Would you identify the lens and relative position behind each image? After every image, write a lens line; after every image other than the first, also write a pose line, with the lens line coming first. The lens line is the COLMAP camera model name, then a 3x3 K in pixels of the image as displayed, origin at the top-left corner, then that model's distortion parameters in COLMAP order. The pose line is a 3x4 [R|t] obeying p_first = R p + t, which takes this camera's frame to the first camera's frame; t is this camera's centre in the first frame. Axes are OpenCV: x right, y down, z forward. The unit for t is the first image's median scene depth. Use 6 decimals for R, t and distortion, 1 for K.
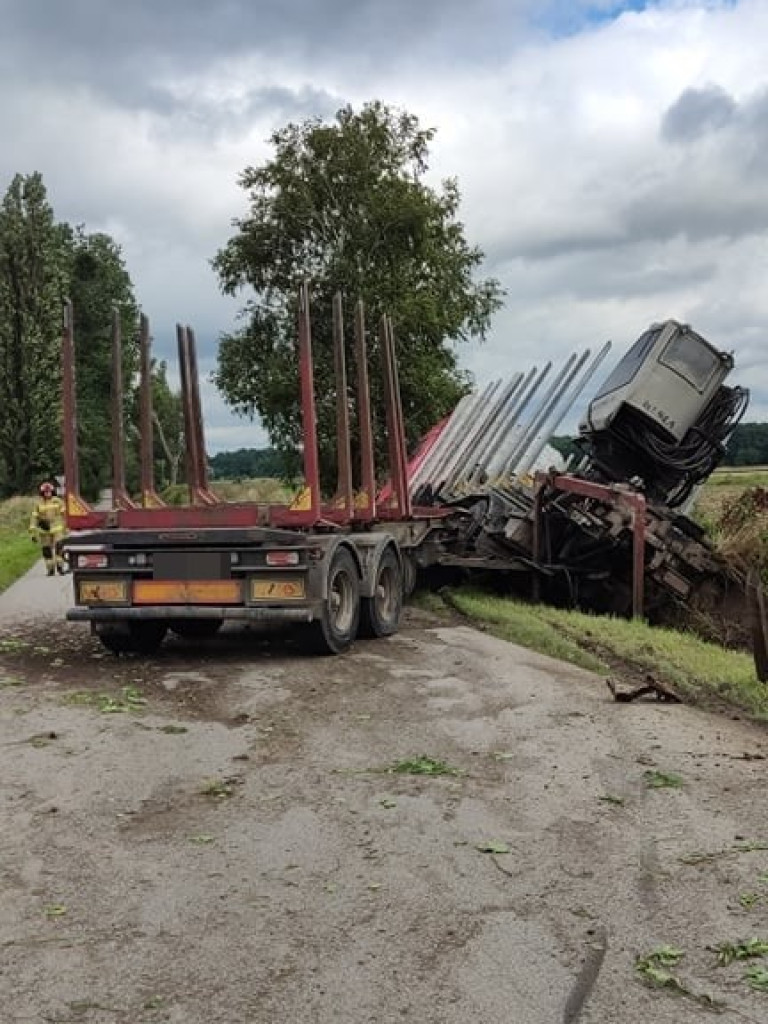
lens RADIAL K [[1271.8, 0, 382.8], [0, 1271.8, 516.4], [0, 0, 1]] dist [-0.082055, 0.000000]
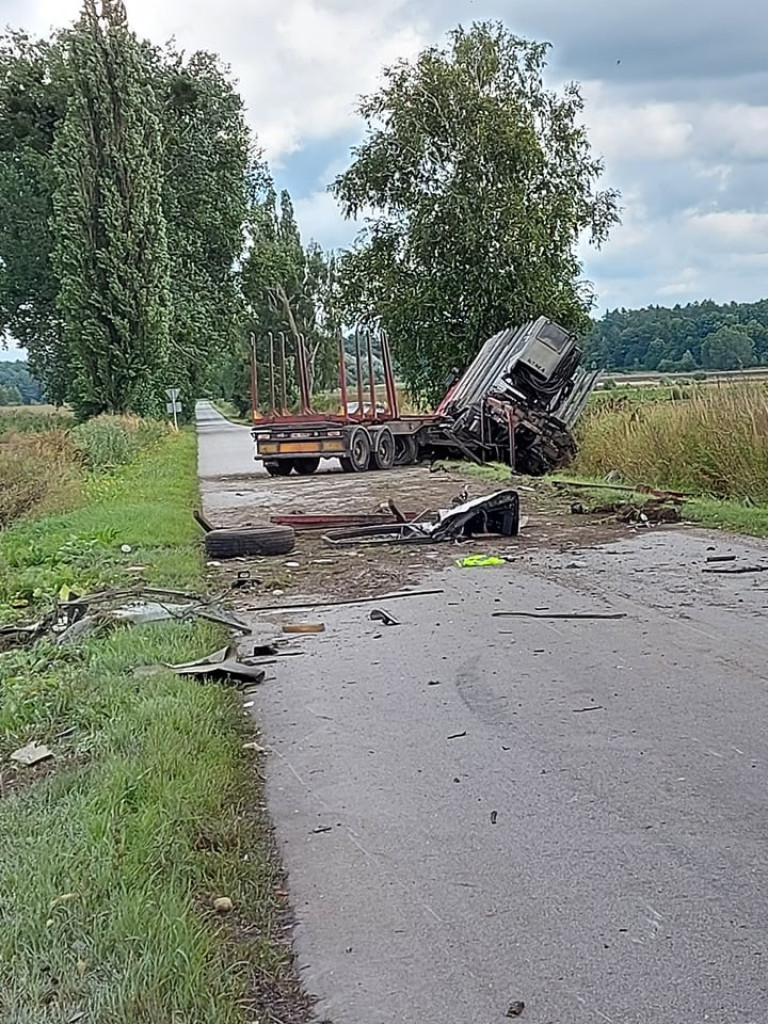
lens RADIAL K [[2542.9, 0, 382.9], [0, 2542.9, 511.8], [0, 0, 1]] dist [0.070461, 0.000000]
pose [[0.990612, -0.010497, -0.136303, 0.514378], [0.014007, 0.999594, 0.024817, 0.045025], [0.135988, -0.026493, 0.990356, -2.944000]]
